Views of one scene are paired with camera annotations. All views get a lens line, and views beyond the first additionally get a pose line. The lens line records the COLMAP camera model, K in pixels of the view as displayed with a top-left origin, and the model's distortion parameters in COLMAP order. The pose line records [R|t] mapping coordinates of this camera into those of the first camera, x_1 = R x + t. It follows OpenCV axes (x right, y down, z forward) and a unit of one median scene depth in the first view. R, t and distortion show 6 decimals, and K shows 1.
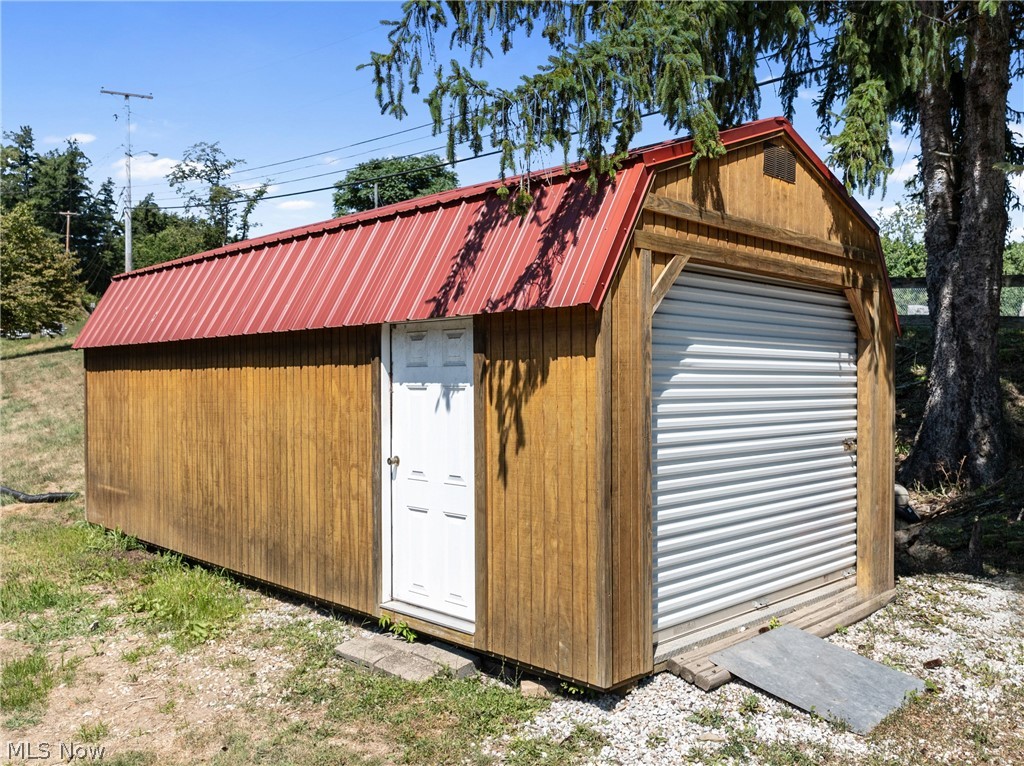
lens RADIAL K [[876.0, 0, 512.0], [0, 876.0, 383.0], [0, 0, 1]] dist [-0.032575, -0.002117]
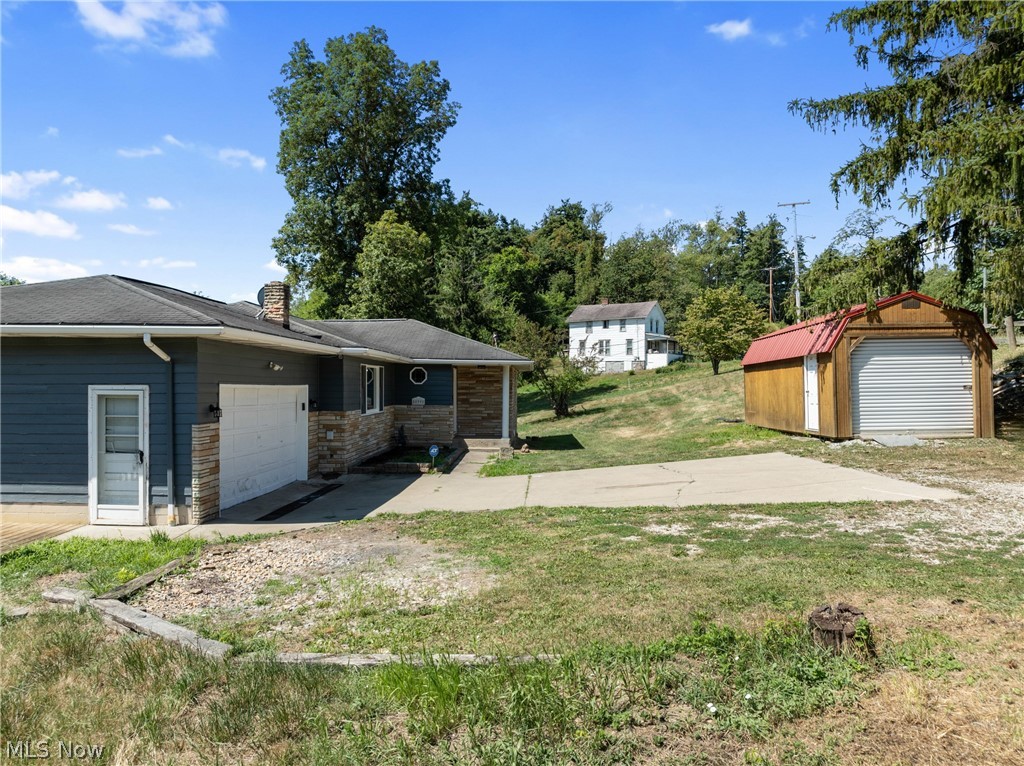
lens RADIAL K [[721.9, 0, 516.1], [0, 721.9, 377.5], [0, 0, 1]] dist [-0.044137, 0.000873]
pose [[0.679350, -0.024520, -0.733405, 0.976227], [0.009416, 0.999651, -0.024699, 0.070069], [0.733754, 0.009873, 0.679343, -1.547561]]
